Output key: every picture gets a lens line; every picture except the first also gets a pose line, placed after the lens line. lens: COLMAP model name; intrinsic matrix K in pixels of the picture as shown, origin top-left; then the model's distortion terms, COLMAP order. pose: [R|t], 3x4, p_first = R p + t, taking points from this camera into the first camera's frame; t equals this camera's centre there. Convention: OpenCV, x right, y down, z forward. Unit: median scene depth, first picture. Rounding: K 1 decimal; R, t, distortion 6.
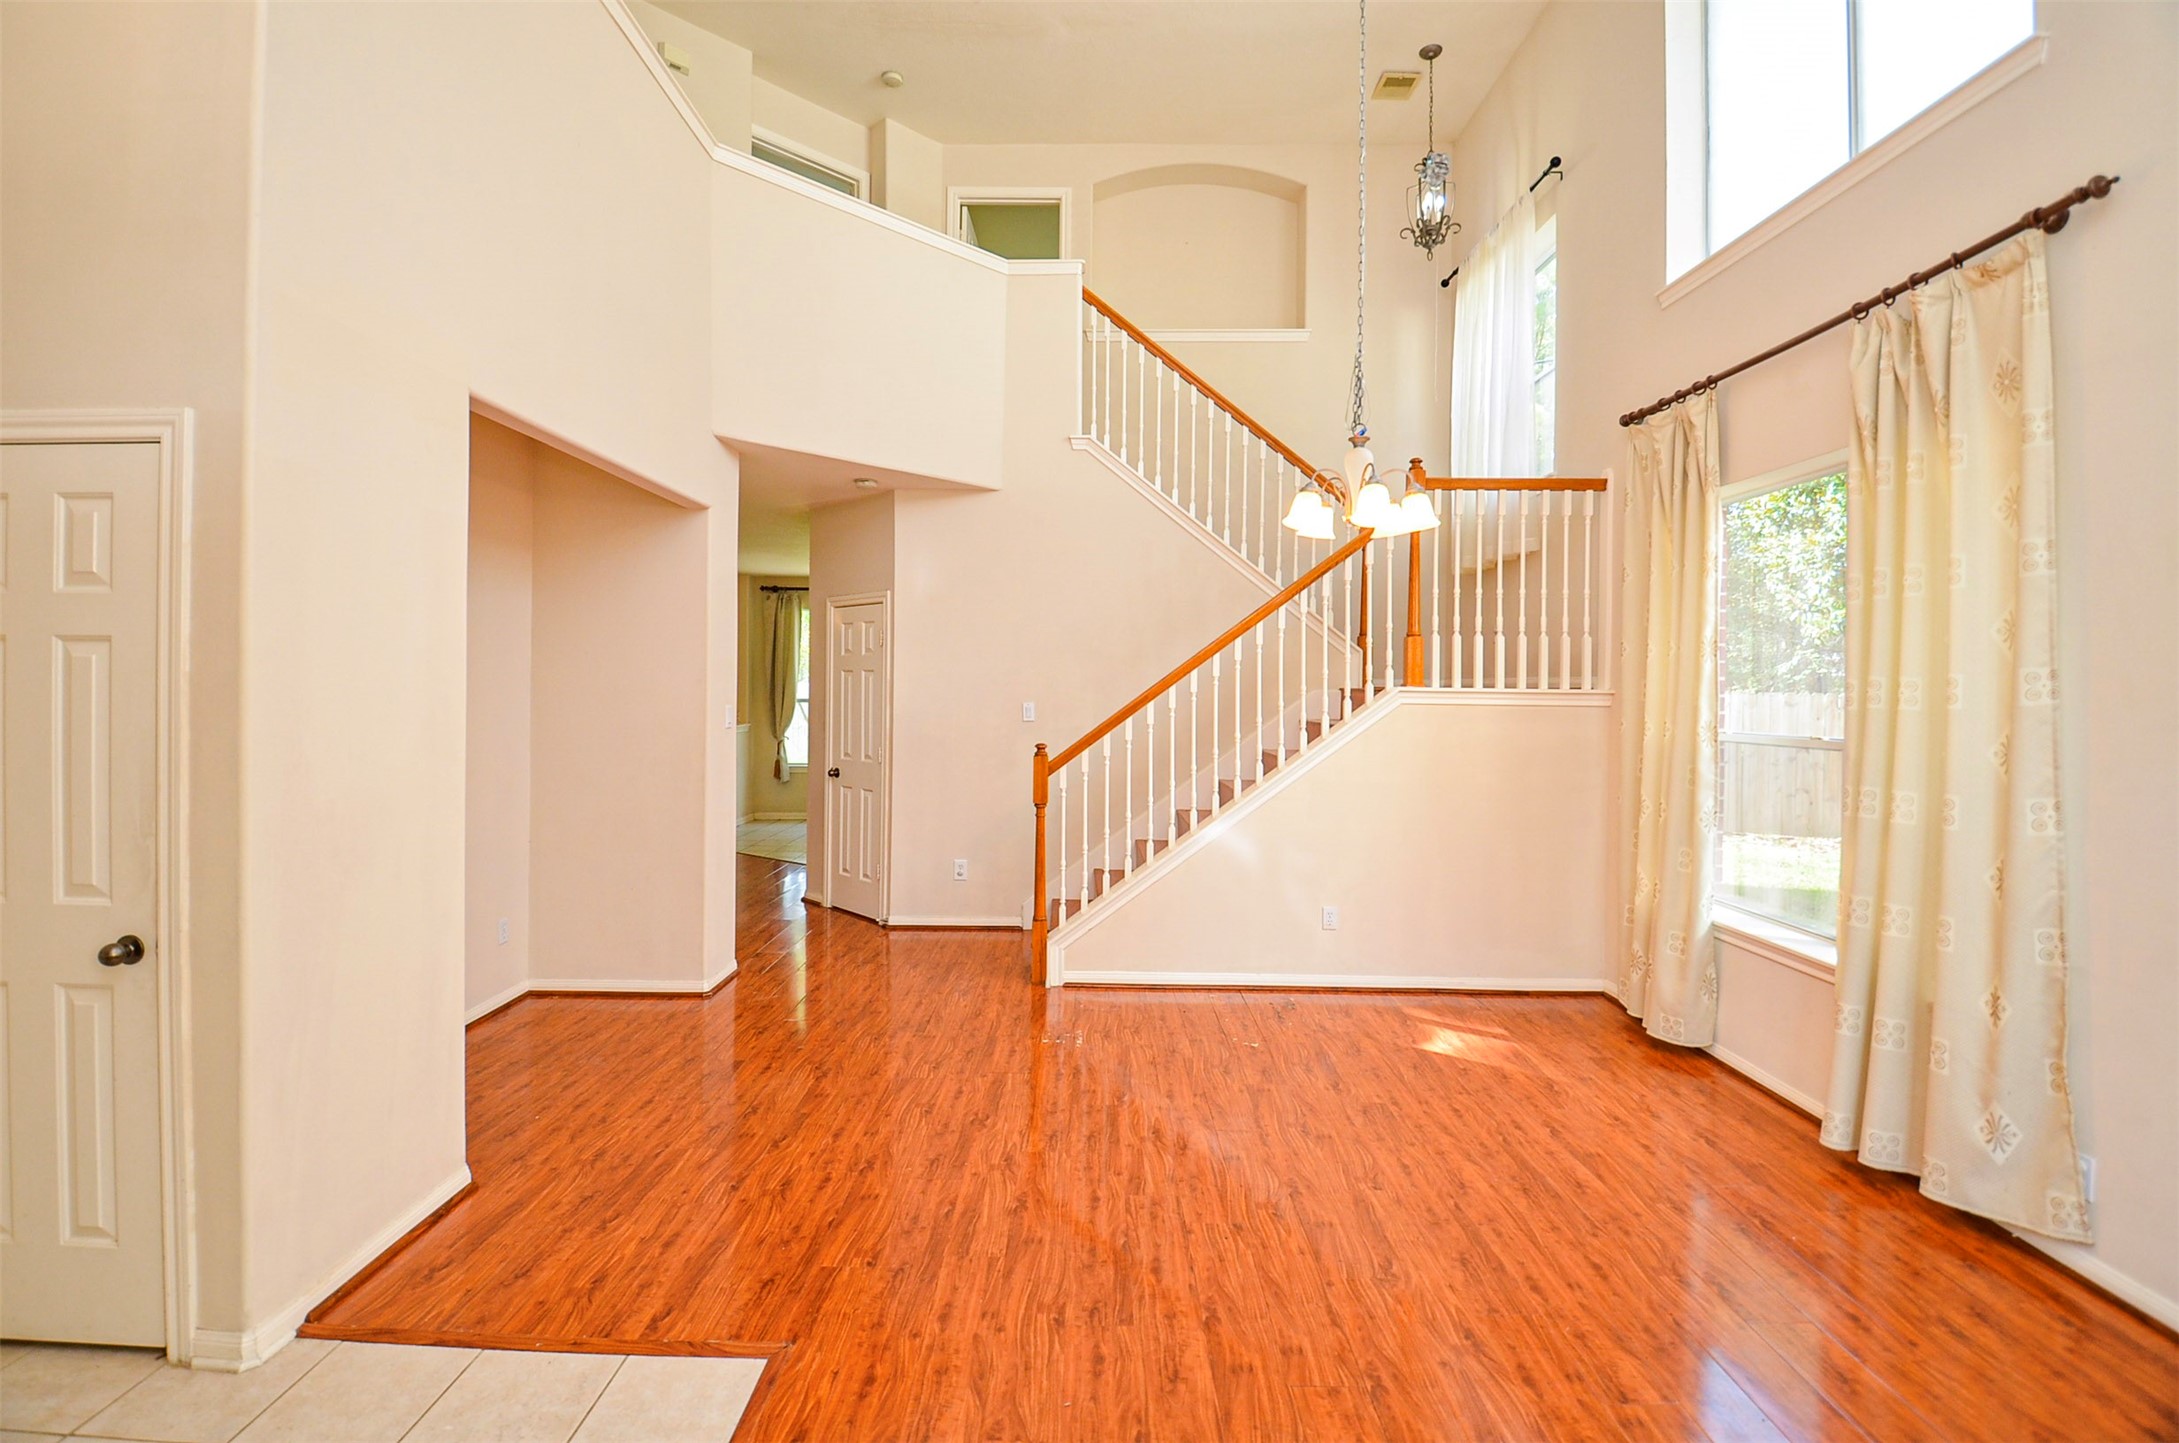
lens RADIAL K [[959.9, 0, 1063.5], [0, 959.9, 688.8], [0, 0, 1]] dist [0.025847, -0.041483]
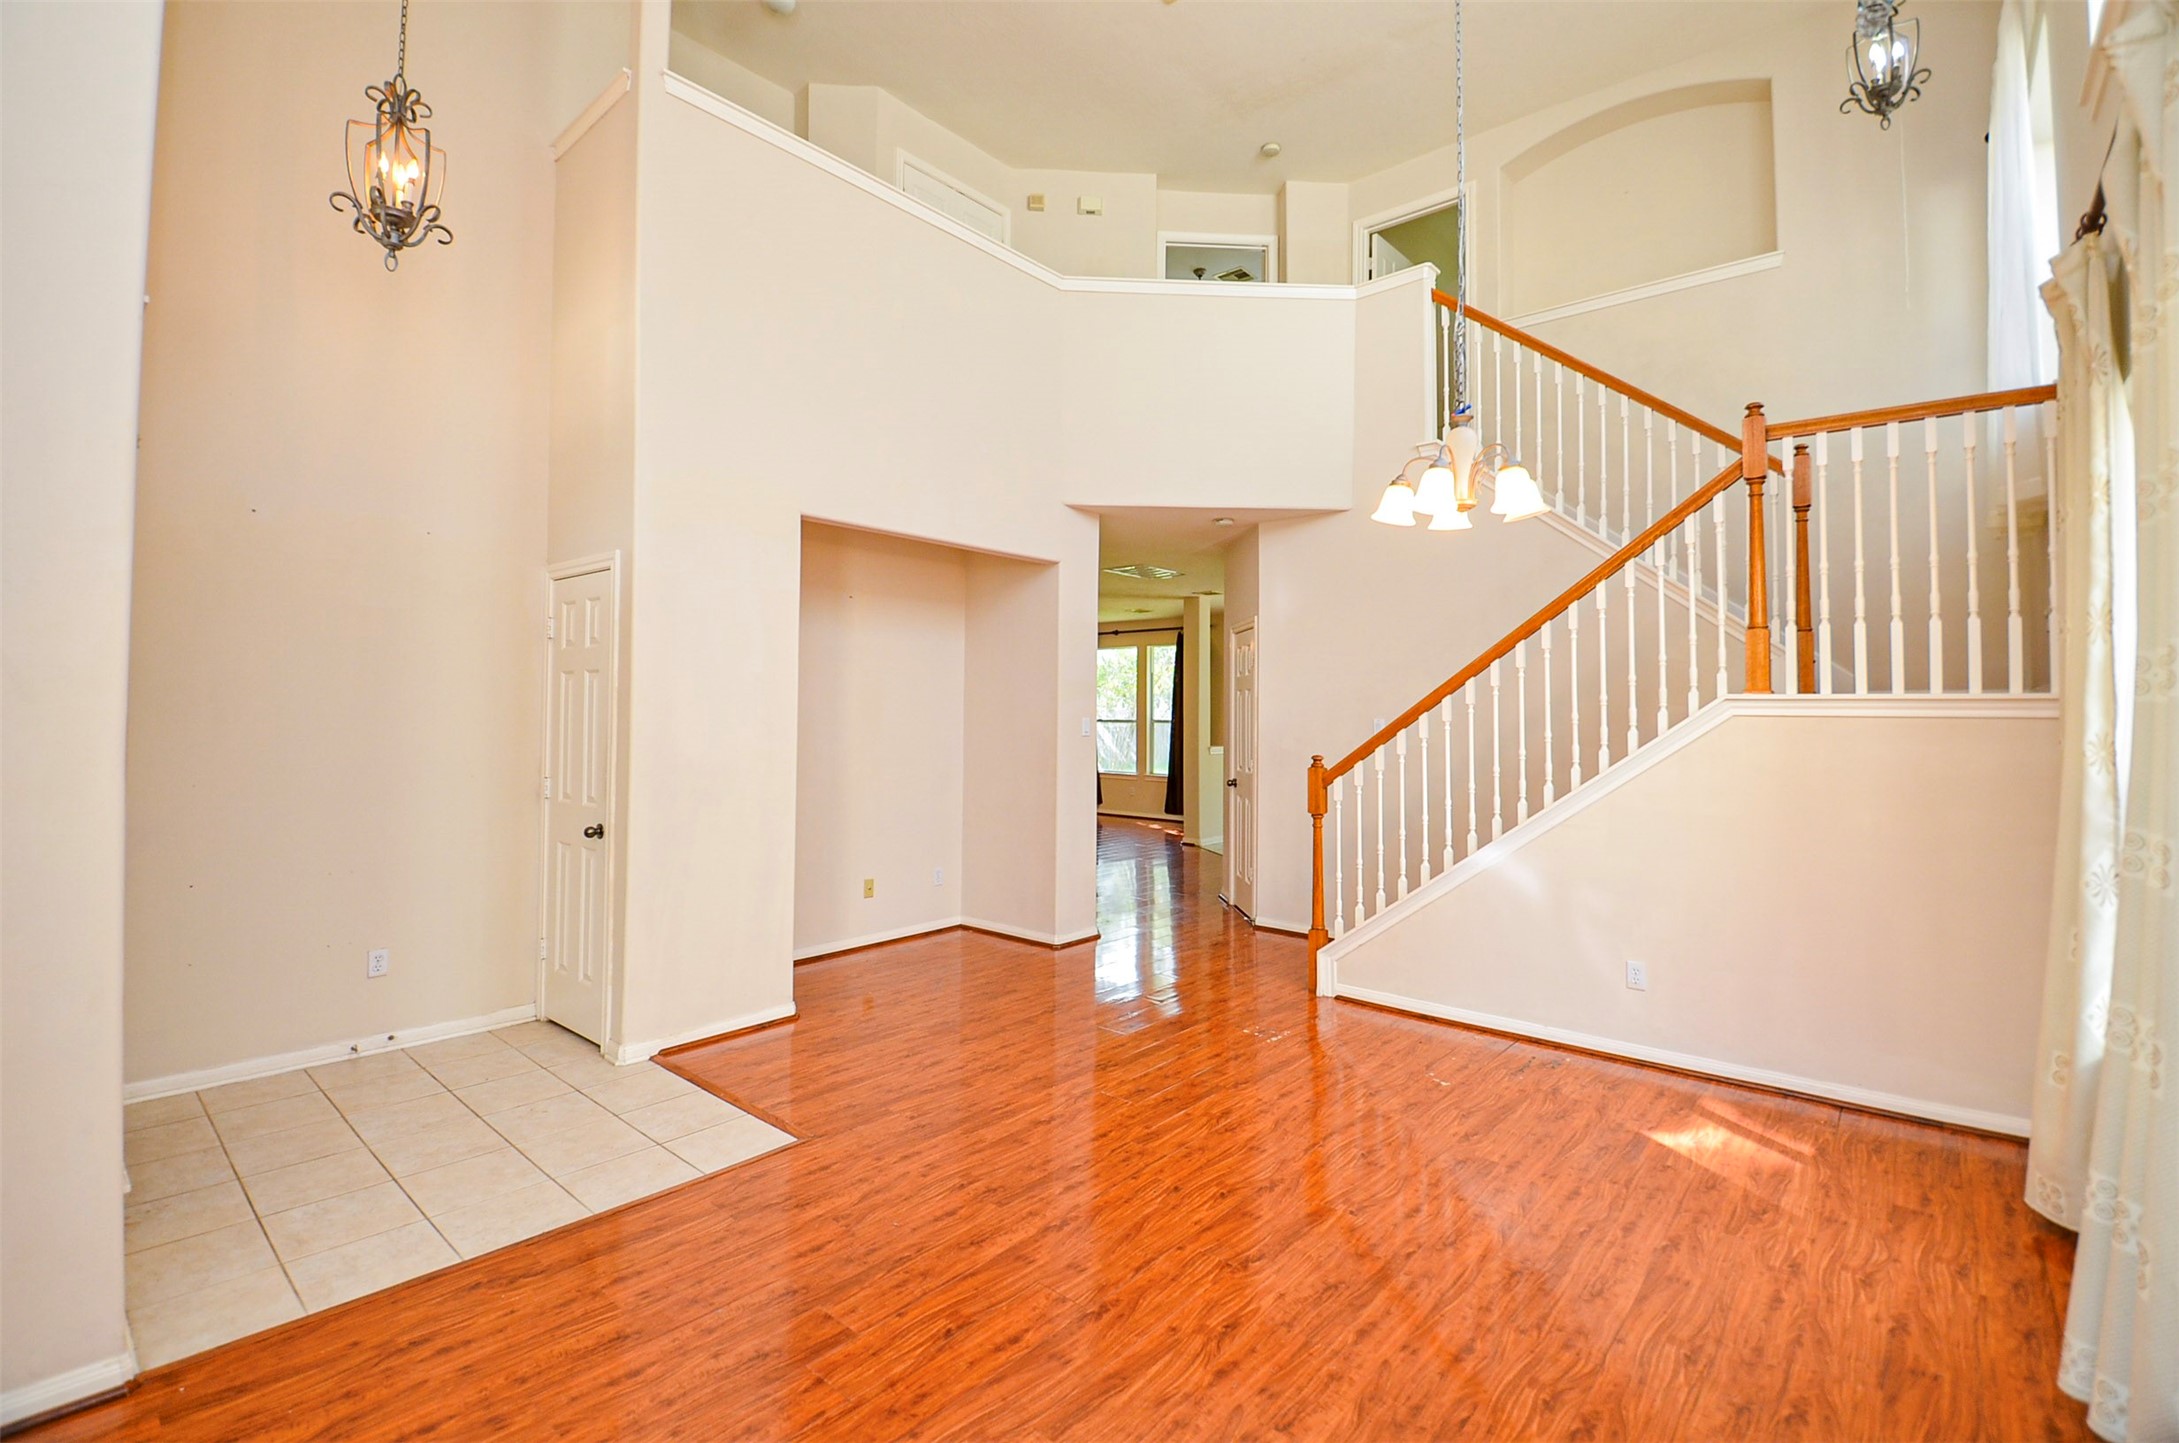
lens RADIAL K [[954.1, 0, 1081.9], [0, 954.1, 694.5], [0, 0, 1]] dist [0.014143, -0.025699]
pose [[0.765254, -0.017052, -0.643502, 0.485010], [-0.003177, 0.999537, -0.030265, 0.026318], [0.643720, 0.025205, 0.764846, 0.066058]]
